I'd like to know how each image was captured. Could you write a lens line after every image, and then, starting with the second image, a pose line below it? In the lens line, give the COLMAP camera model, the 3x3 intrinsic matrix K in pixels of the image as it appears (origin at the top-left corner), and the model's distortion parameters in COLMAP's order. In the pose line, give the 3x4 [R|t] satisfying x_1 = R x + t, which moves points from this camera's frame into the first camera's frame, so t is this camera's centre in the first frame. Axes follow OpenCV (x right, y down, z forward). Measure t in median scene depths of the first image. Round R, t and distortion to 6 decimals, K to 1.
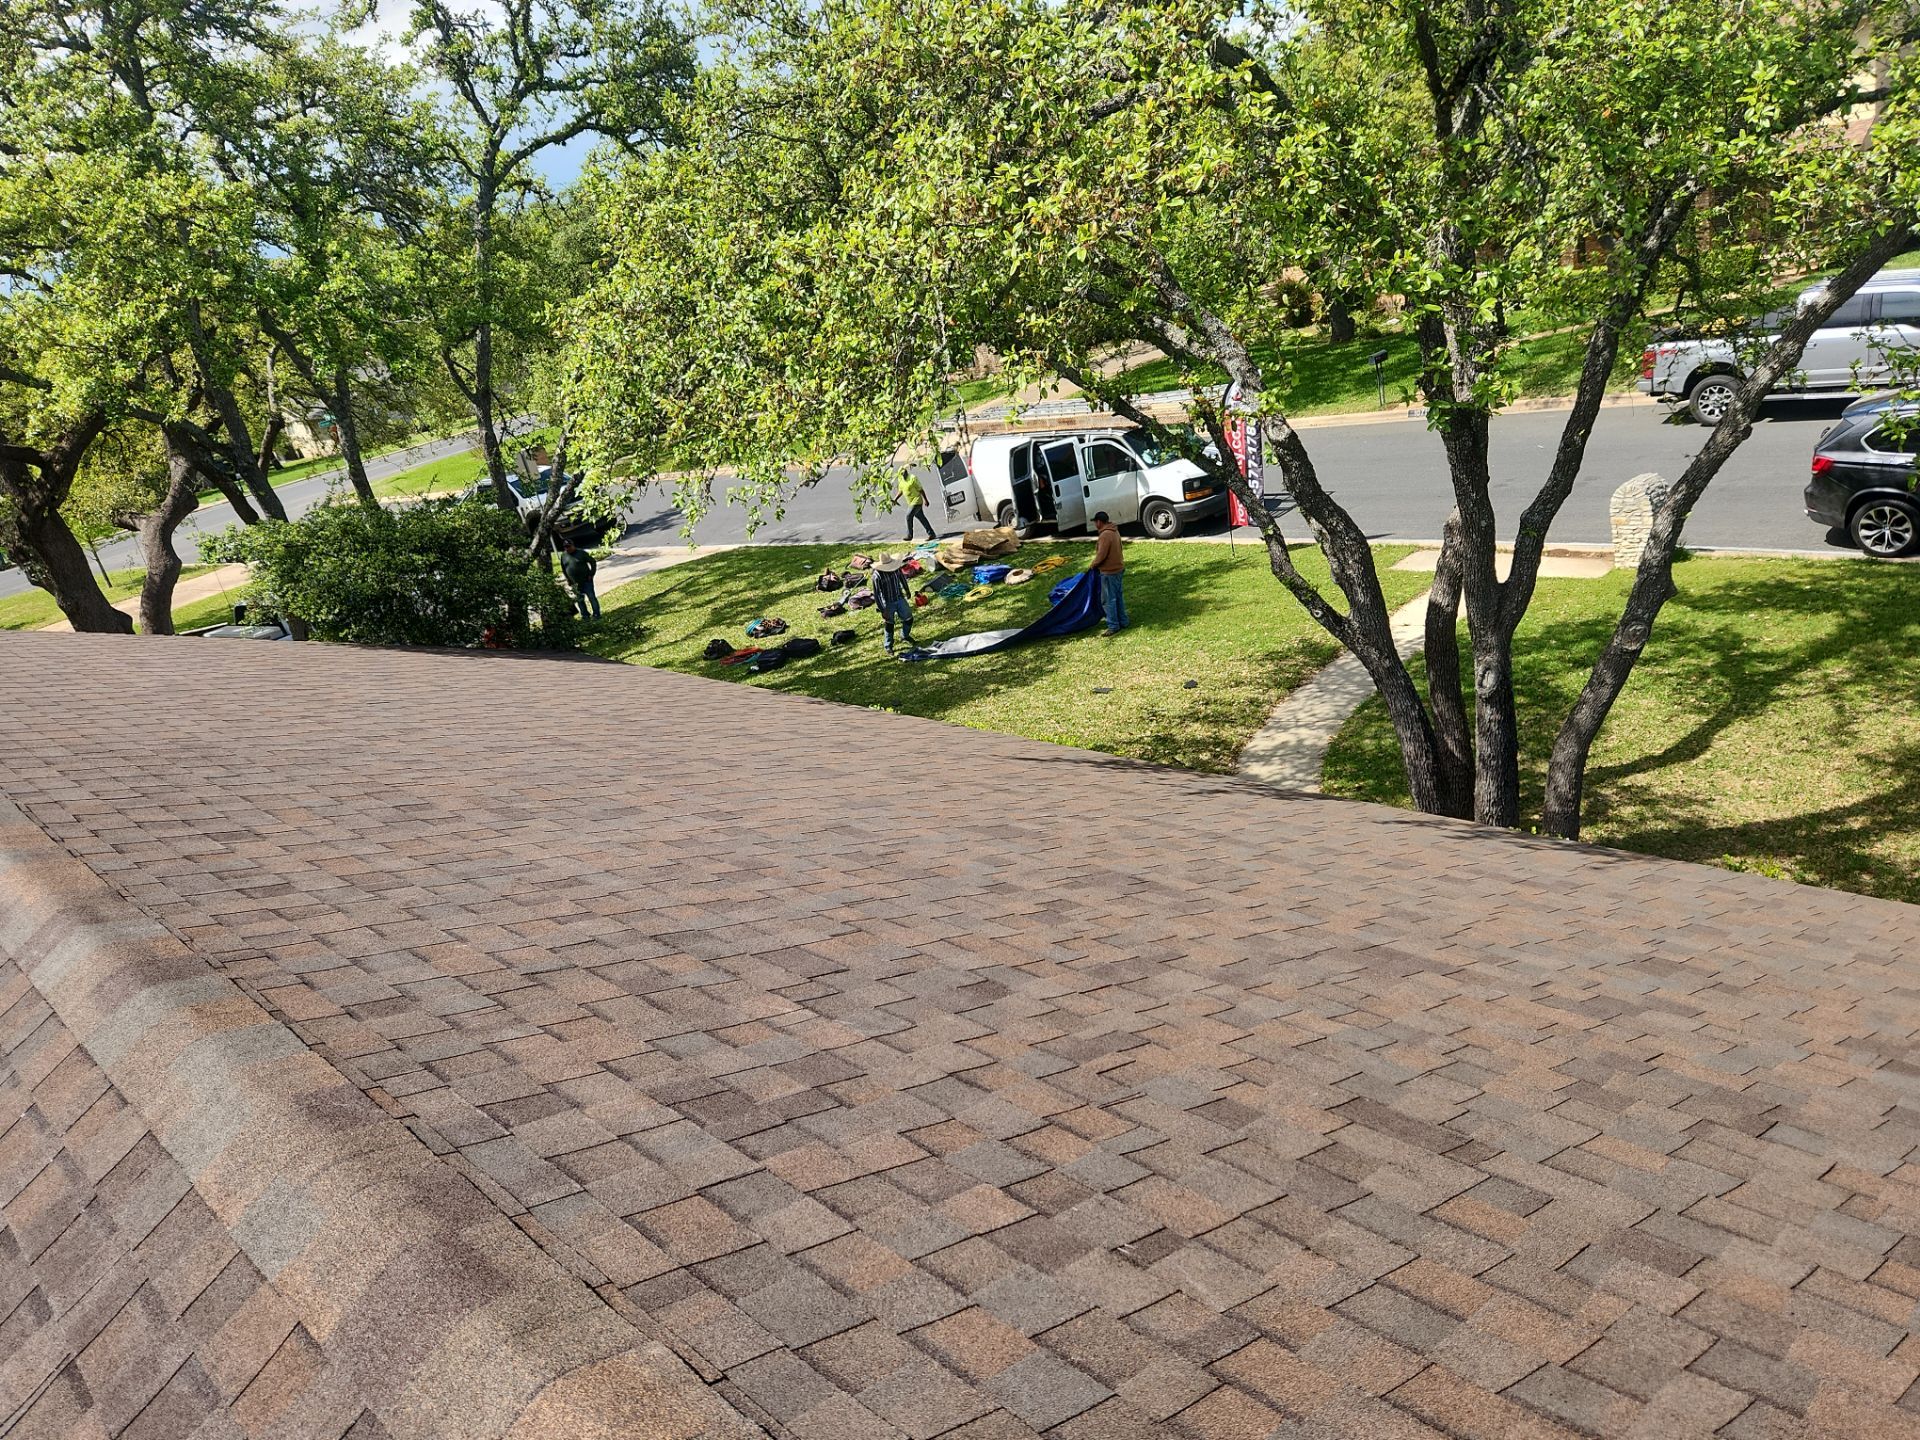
lens RADIAL K [[1421.1, 0, 963.5], [0, 1421.1, 669.5], [0, 0, 1]] dist [0.083565, -0.127069]
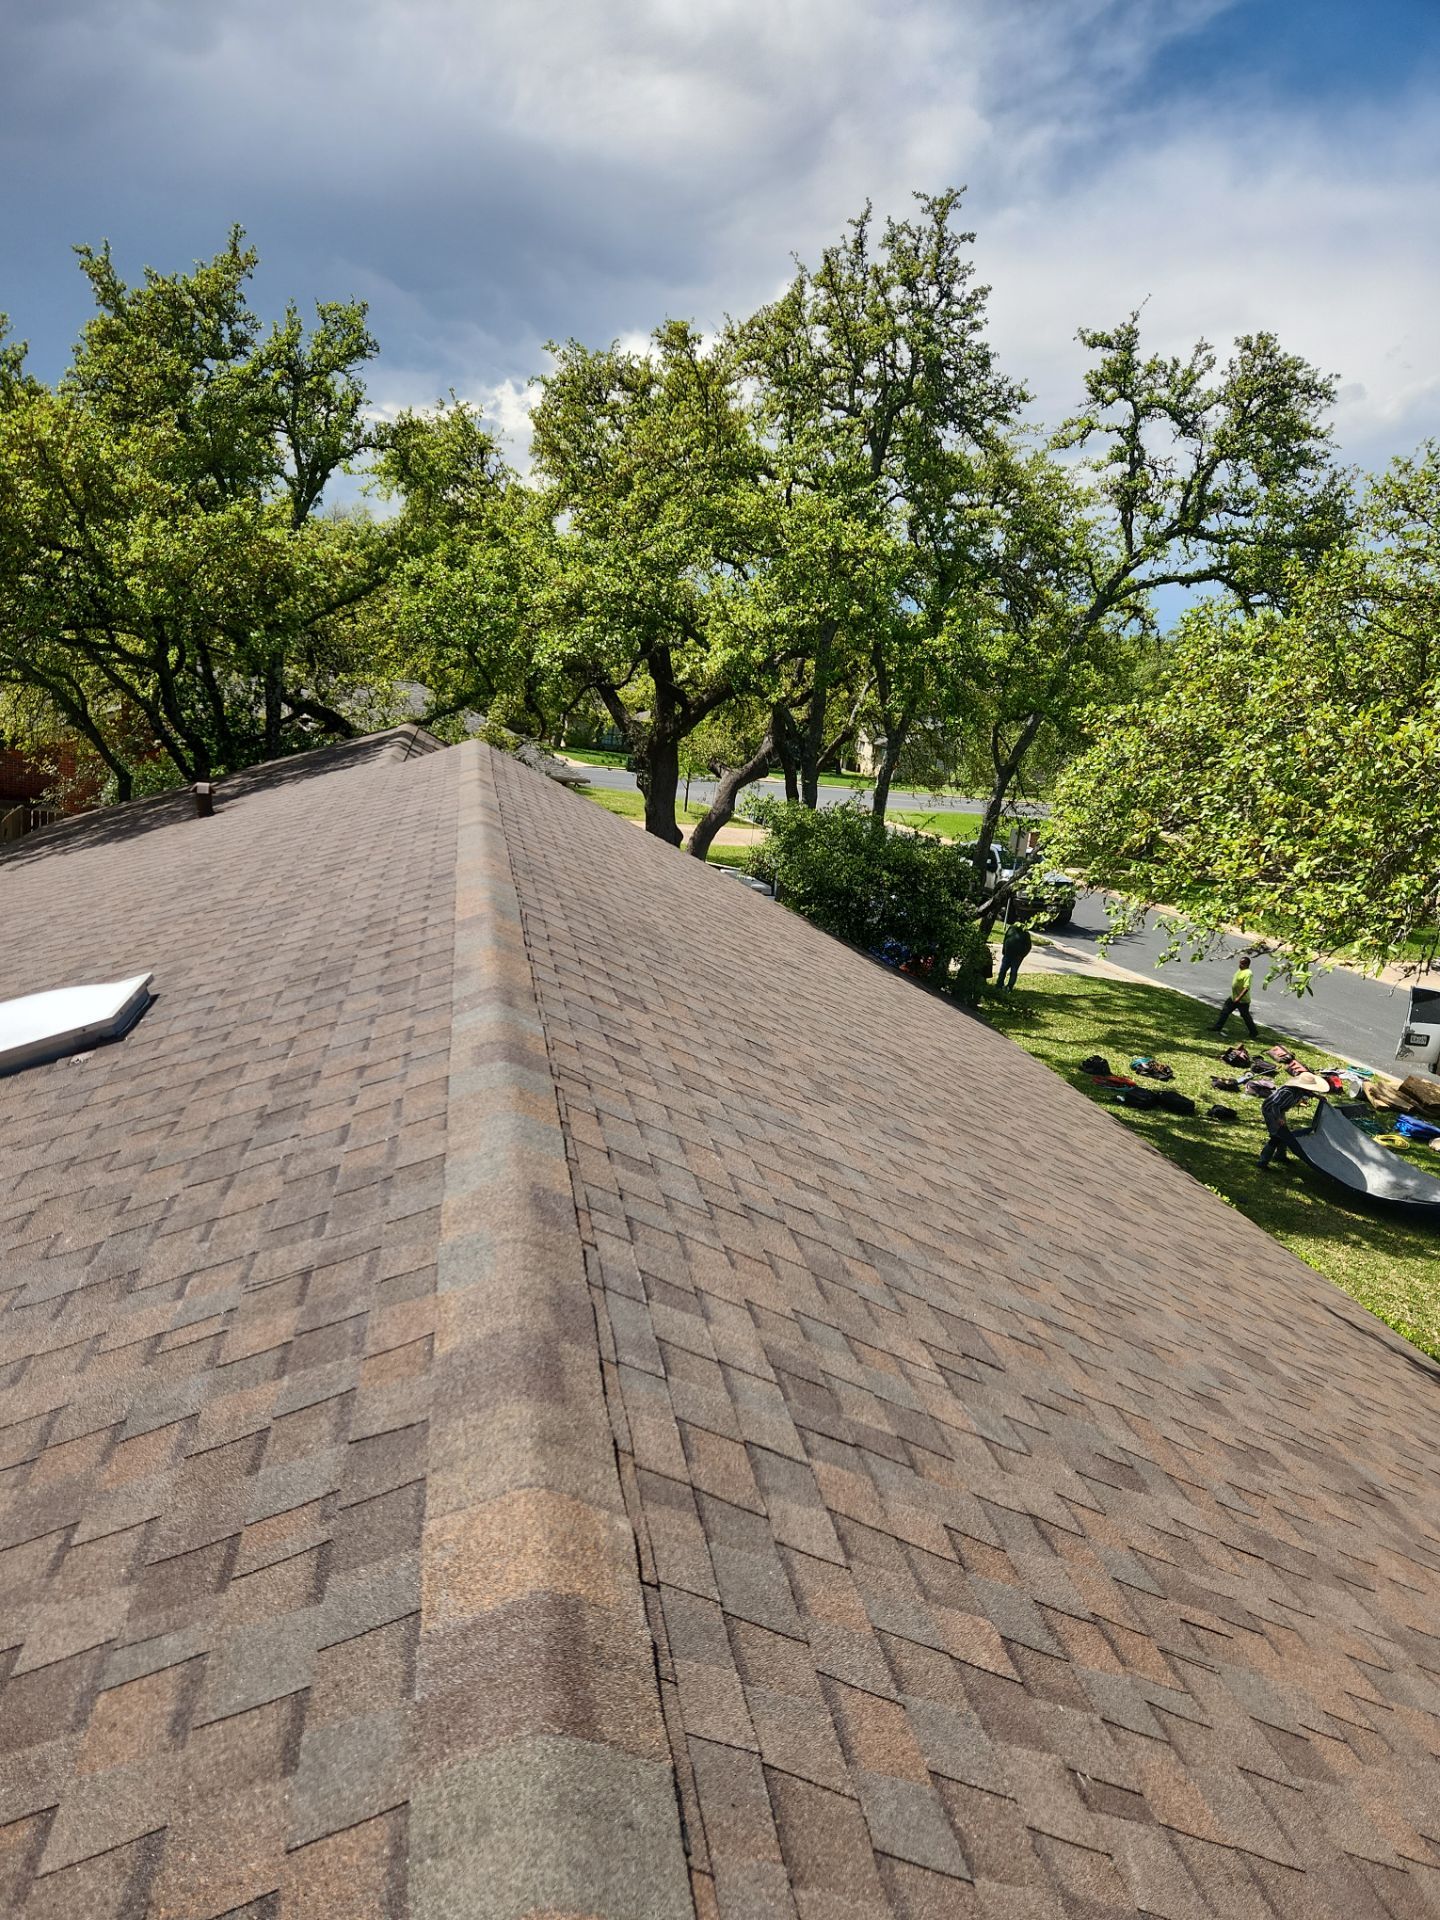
lens RADIAL K [[1352.0, 0, 720.0], [0, 1352.0, 960.0], [0, 0, 1]] dist [0.073179, -0.122724]
pose [[0.753942, 0.395624, -0.524455, 0.109373], [-0.449852, 0.892704, 0.026718, 0.013932], [0.478753, 0.215783, 0.851019, 0.029152]]
